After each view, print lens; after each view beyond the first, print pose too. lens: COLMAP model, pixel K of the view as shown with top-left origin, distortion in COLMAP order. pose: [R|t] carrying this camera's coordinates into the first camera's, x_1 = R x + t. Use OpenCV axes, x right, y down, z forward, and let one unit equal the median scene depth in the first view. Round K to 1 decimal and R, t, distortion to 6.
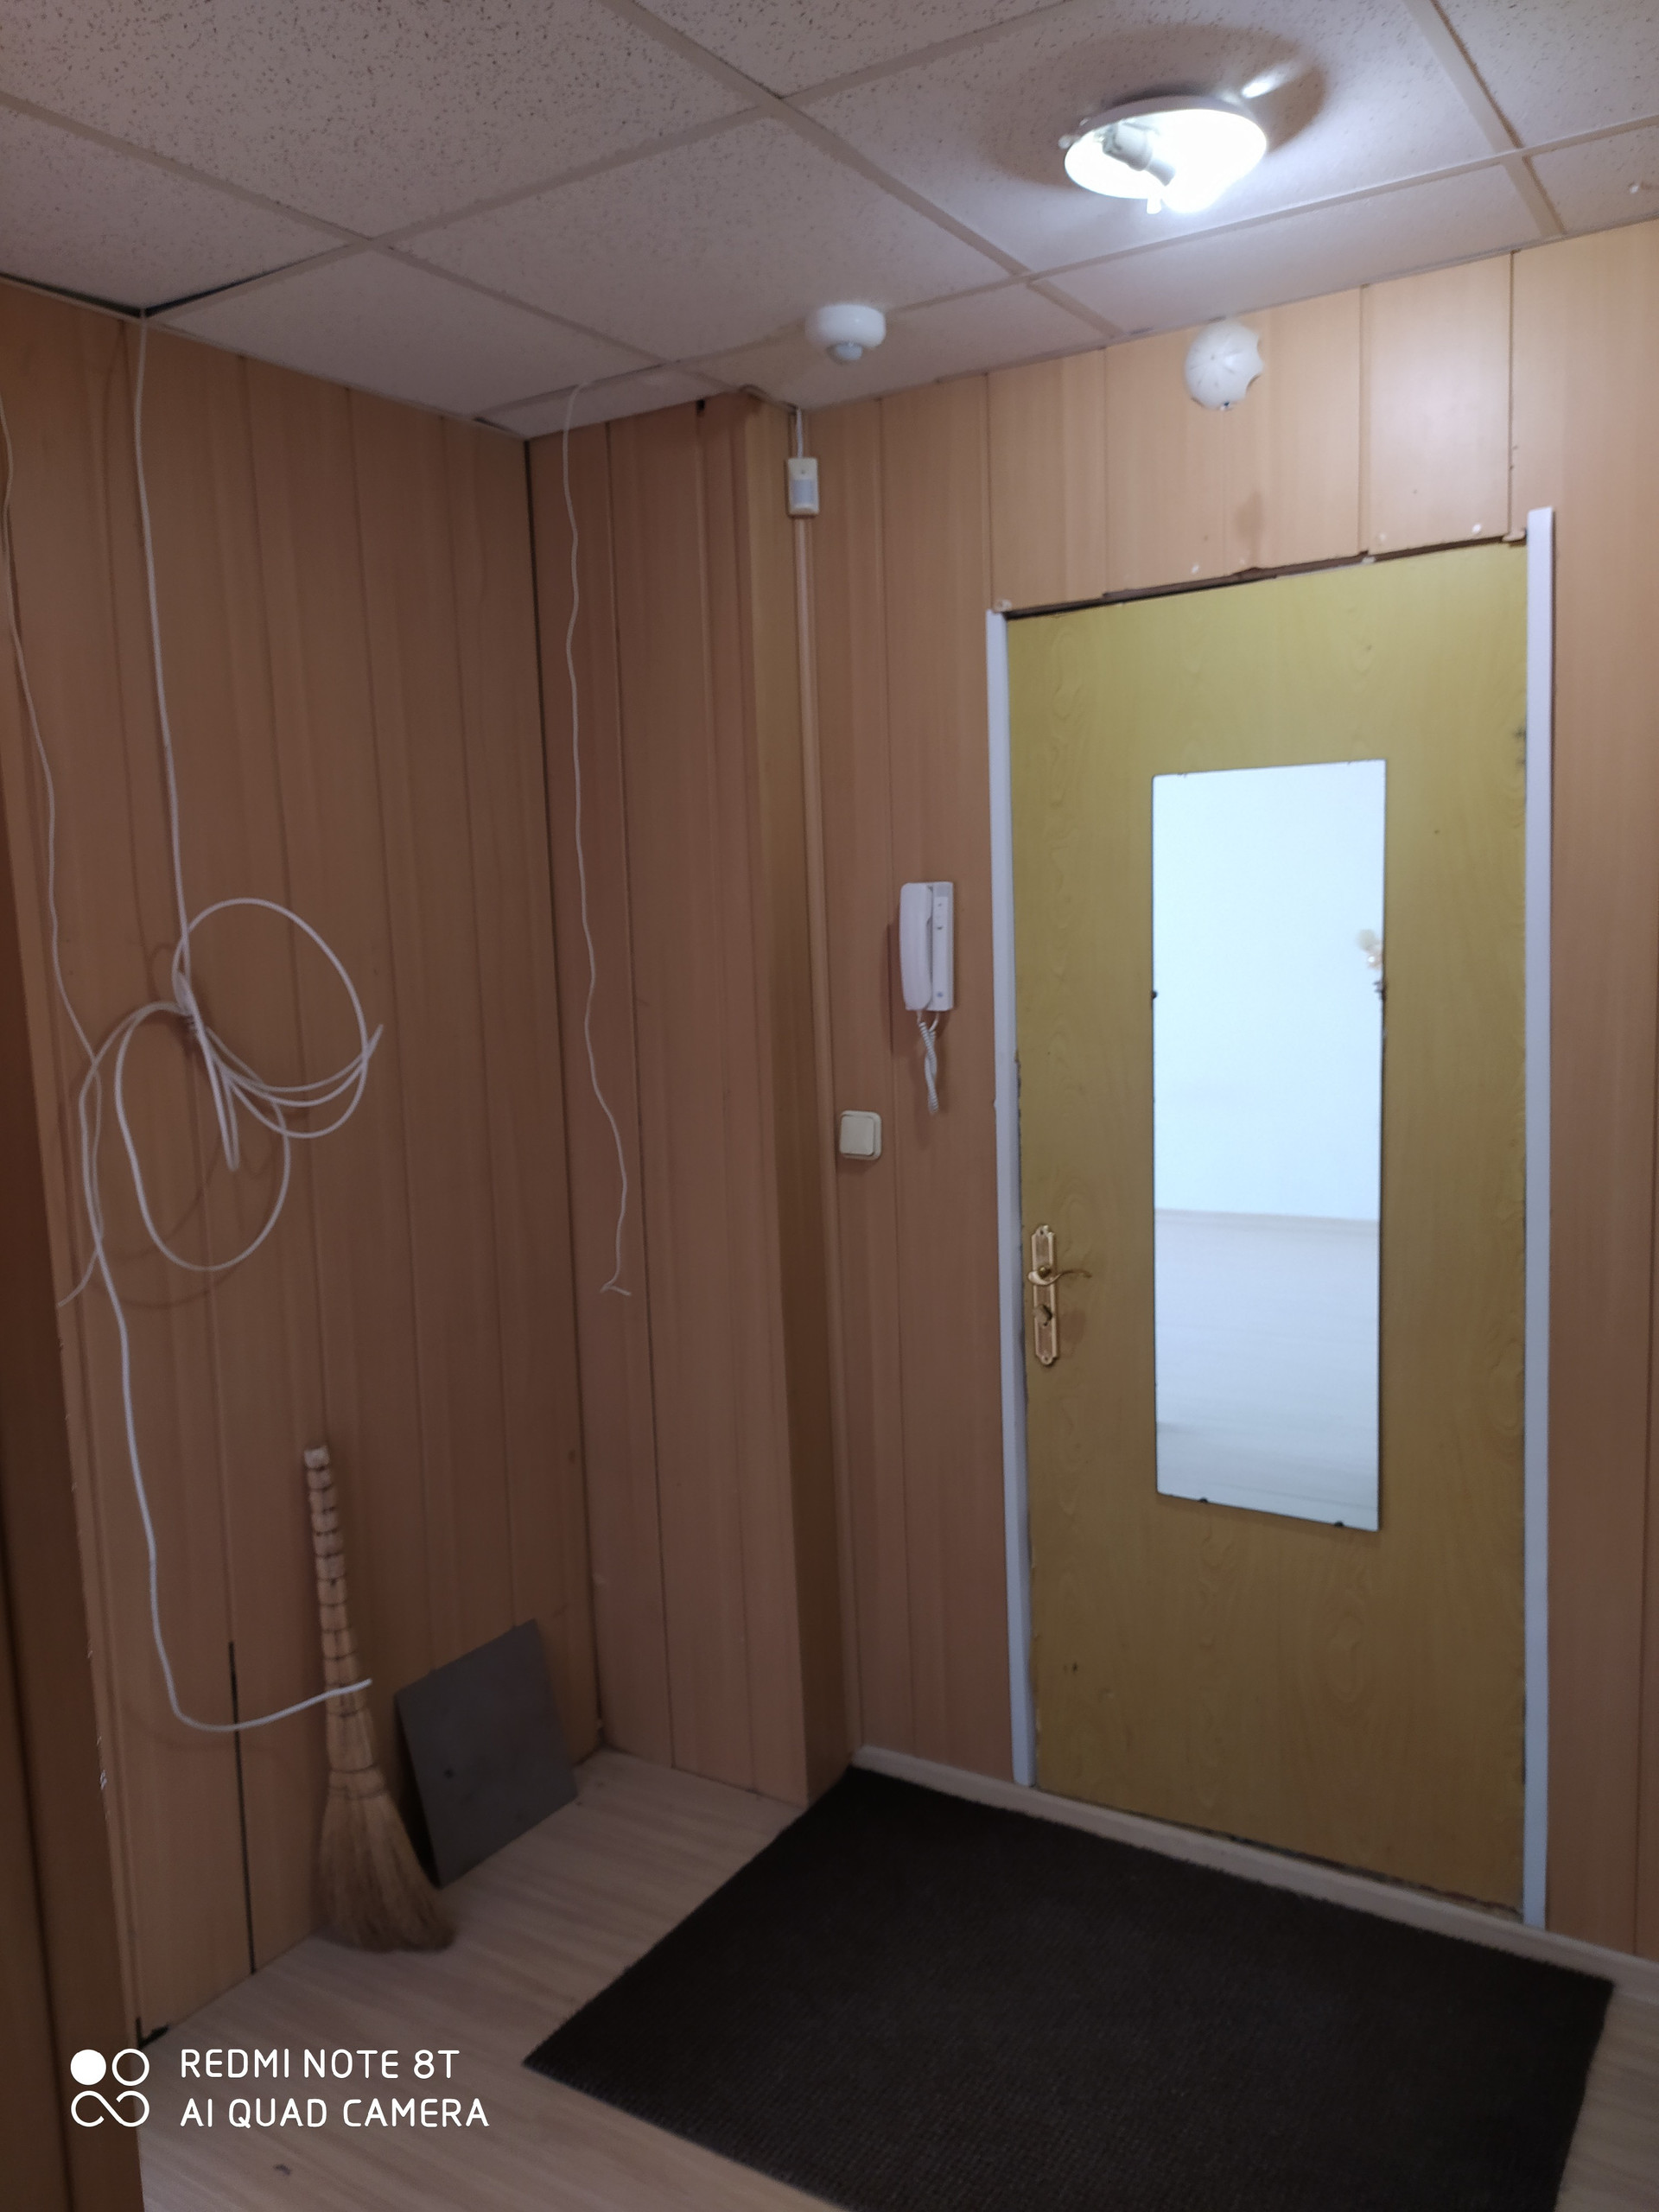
lens RADIAL K [[1659.6, 0, 829.5], [0, 1659.6, 1106.0], [0, 0, 1]] dist [0.056882, -0.074130]
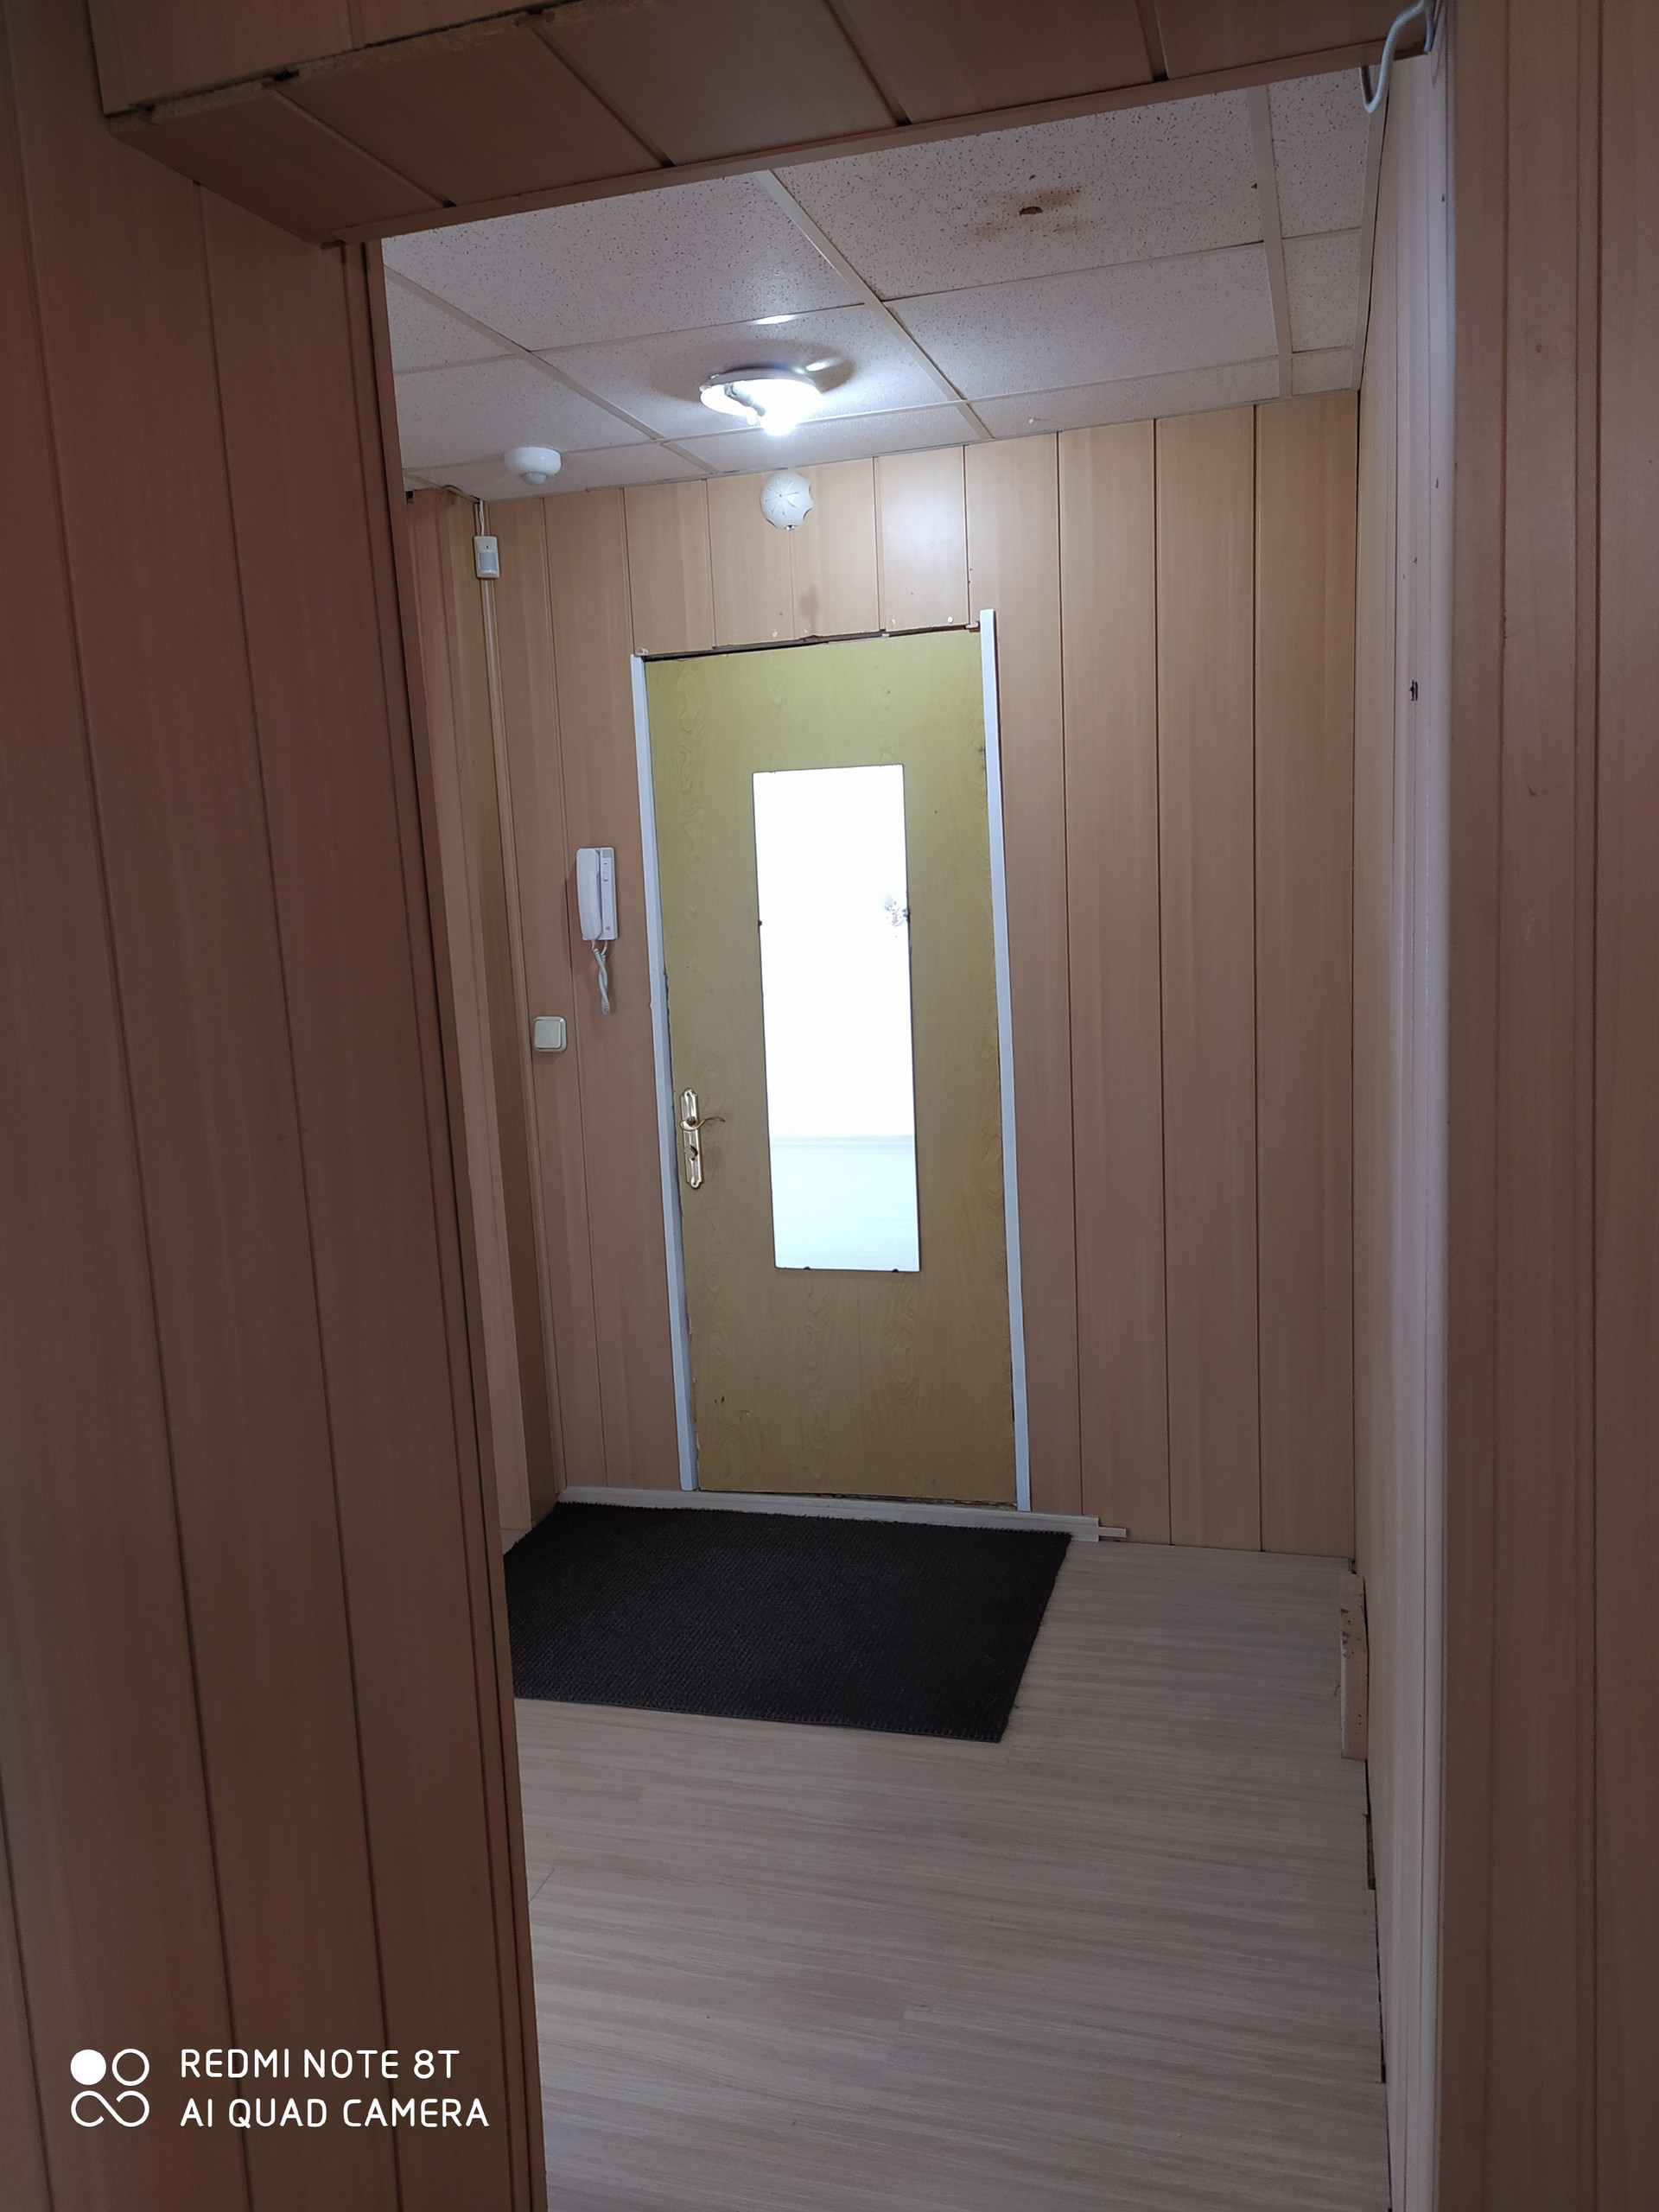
lens RADIAL K [[1659.6, 0, 829.5], [0, 1659.6, 1106.0], [0, 0, 1]] dist [0.056882, -0.074130]
pose [[0.960950, -0.047247, 0.272658, -0.154899], [0.045239, 0.998883, 0.013650, 0.077899], [-0.272998, -0.000782, 0.962014, -0.430350]]
